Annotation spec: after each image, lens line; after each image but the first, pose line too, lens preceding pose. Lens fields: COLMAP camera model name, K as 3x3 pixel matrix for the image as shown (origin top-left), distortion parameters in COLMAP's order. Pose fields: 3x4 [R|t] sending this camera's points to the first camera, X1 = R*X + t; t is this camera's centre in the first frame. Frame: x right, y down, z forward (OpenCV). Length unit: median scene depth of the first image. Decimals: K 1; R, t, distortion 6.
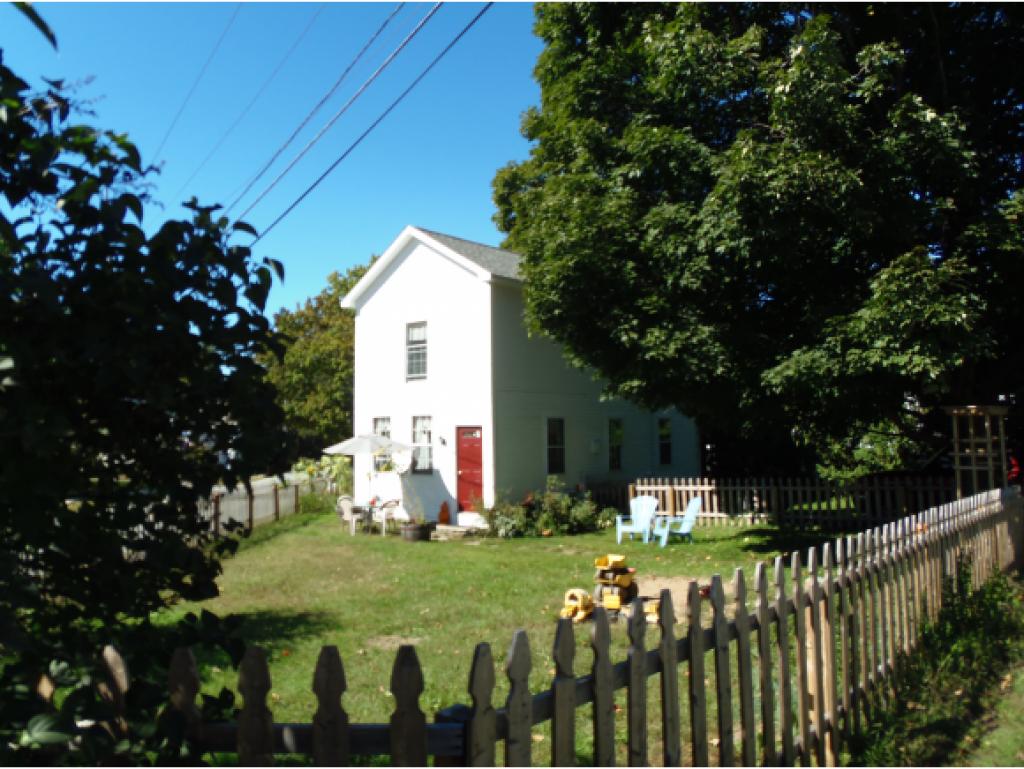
lens RADIAL K [[713.5, 0, 512.0], [0, 713.5, 384.5], [0, 0, 1]] dist [0.000864, 0.000079]
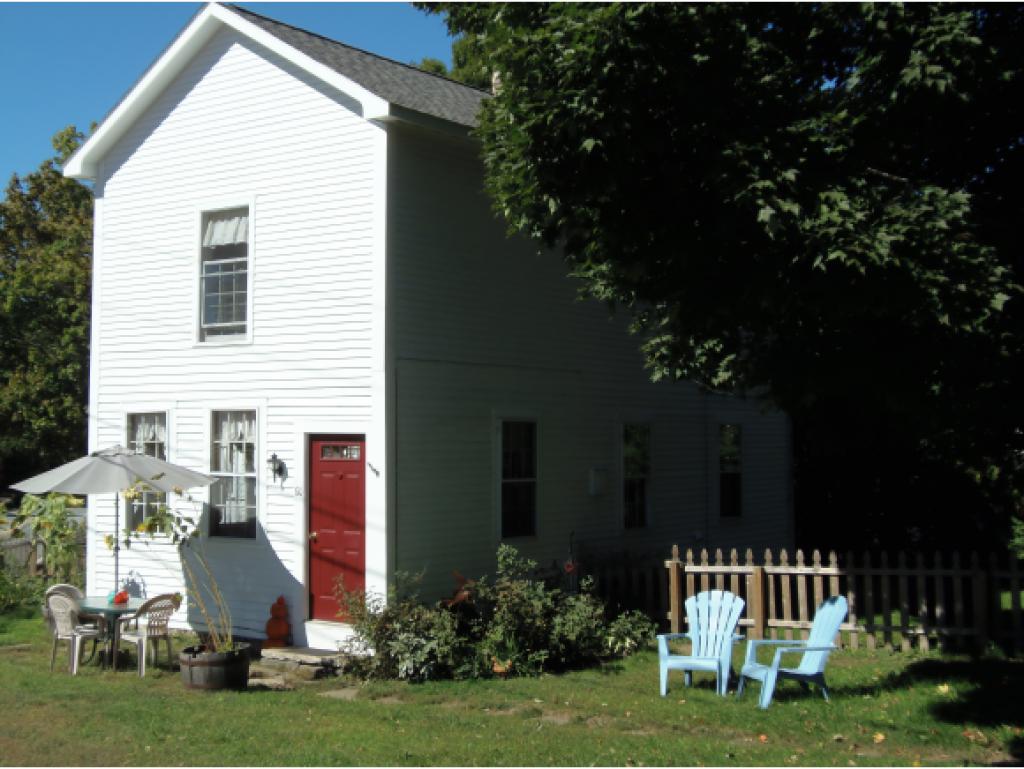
lens RADIAL K [[1325.5, 0, 511.8], [0, 1325.5, 339.9], [0, 0, 1]] dist [-0.009694, -0.018480]
pose [[0.996762, 0.017943, 0.078375, -0.015049], [-0.016798, 0.999743, -0.015240, 0.007577], [-0.078628, 0.013874, 0.996807, 0.131493]]
